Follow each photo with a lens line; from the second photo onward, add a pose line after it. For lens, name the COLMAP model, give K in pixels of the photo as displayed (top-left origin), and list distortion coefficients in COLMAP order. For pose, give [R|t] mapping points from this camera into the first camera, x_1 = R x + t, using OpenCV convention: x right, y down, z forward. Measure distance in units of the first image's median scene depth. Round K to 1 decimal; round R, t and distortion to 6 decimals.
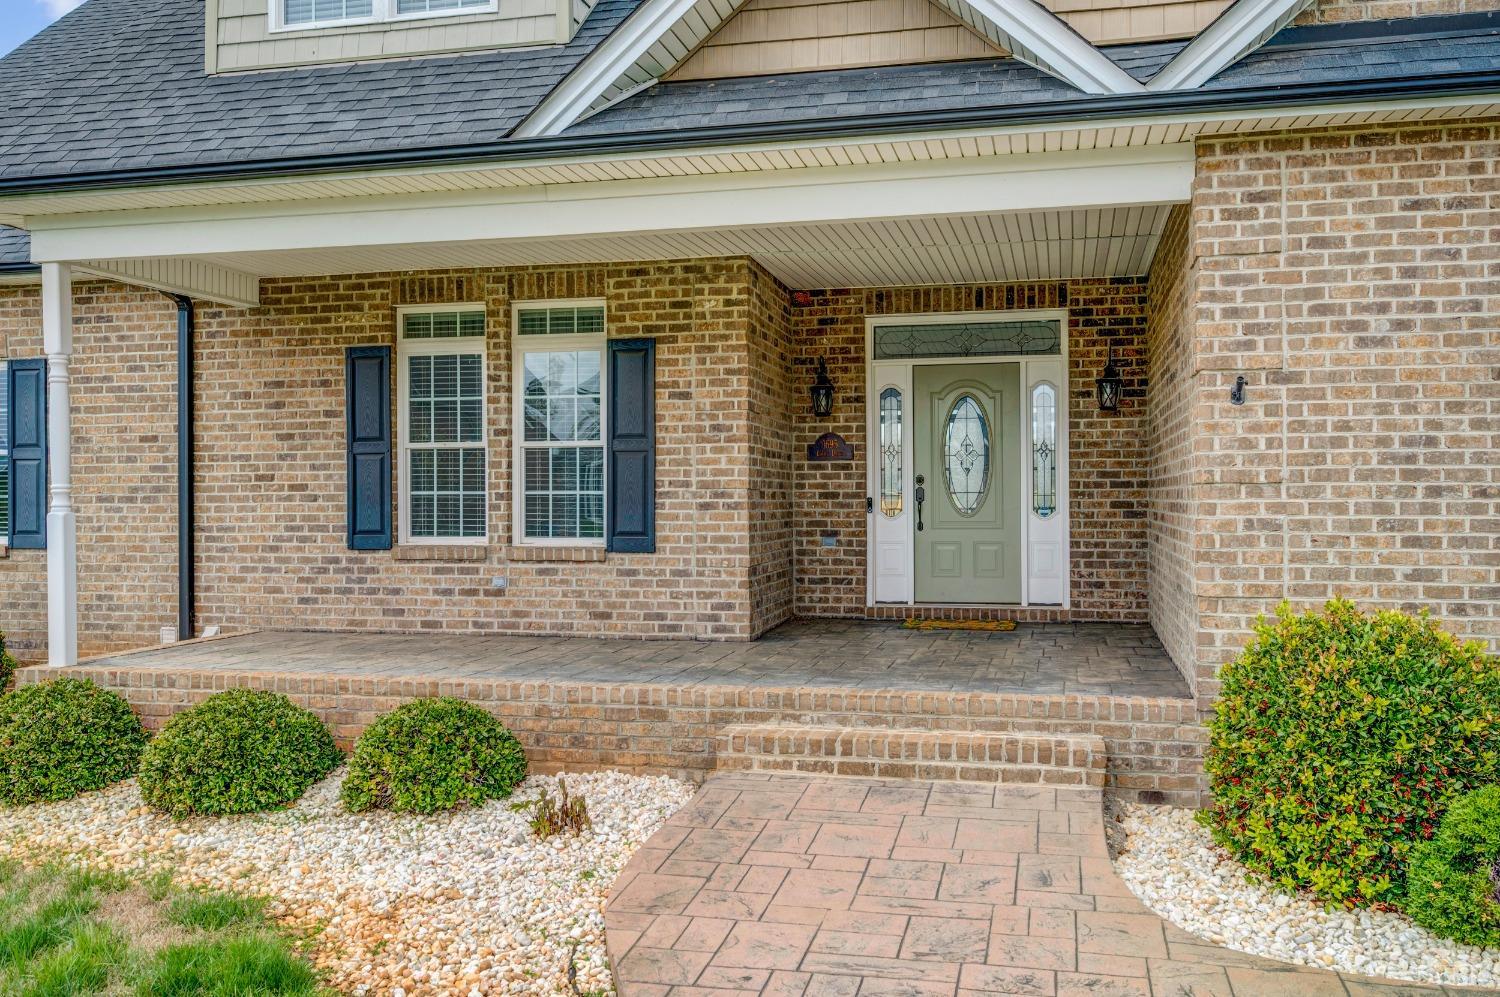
lens RADIAL K [[1298.4, 0, 750.0], [0, 1298.4, 497.7], [0, 0, 1]] dist [-0.019333, -0.005667]
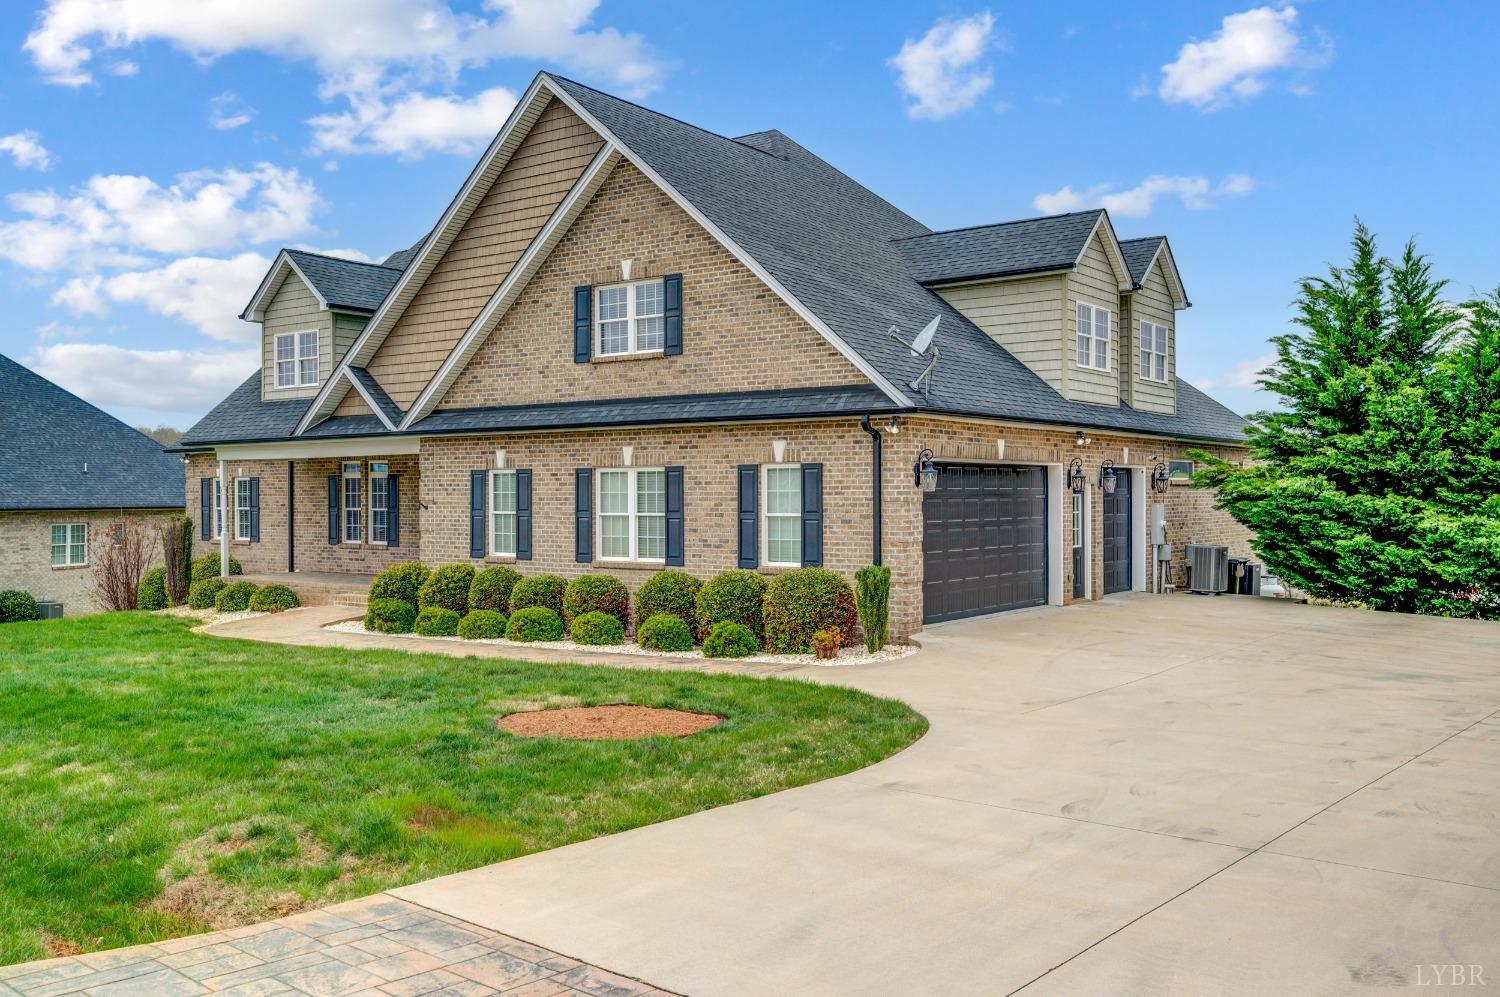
lens RADIAL K [[1298.4, 0, 750.3], [0, 1298.4, 501.1], [0, 0, 1]] dist [-0.019333, -0.005667]
pose [[0.919407, 0.003341, -0.393292, 1.744765], [-0.001207, 0.999983, 0.005674, -0.076392], [0.393305, -0.004742, 0.919396, -1.342598]]
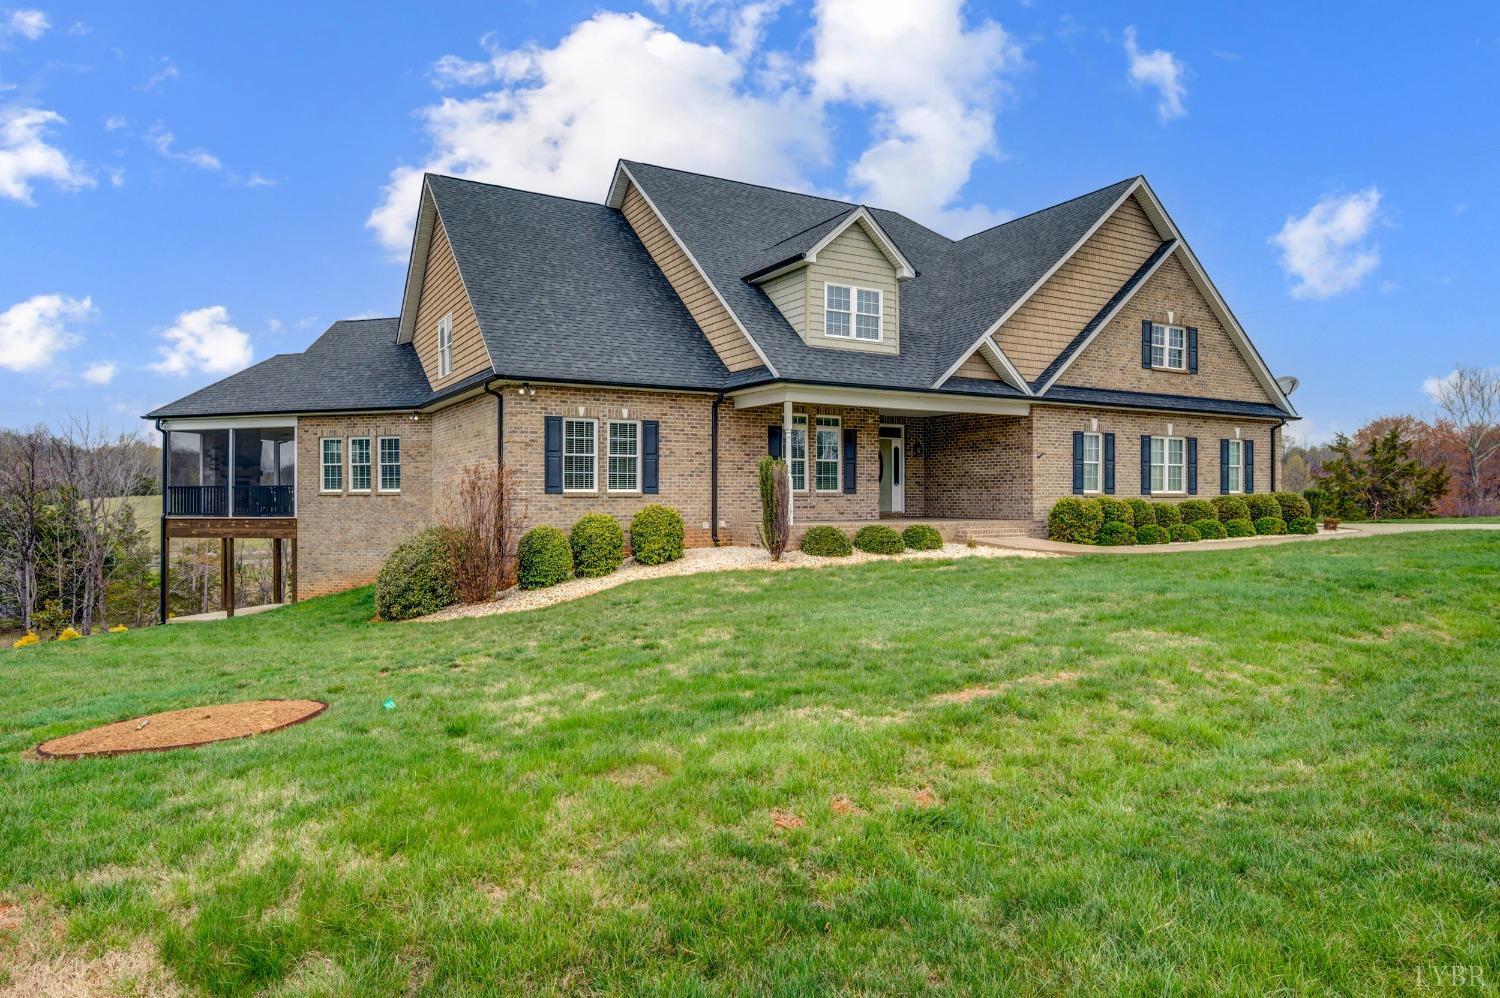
lens RADIAL K [[914.3, 0, 752.2], [0, 914.3, 494.9], [0, 0, 1]] dist [0.001015, -0.000188]
pose [[0.730342, 0.004774, 0.683065, -1.791266], [-0.002392, 0.999987, -0.004430, 0.053557], [-0.683077, 0.001601, 0.730344, -0.512882]]
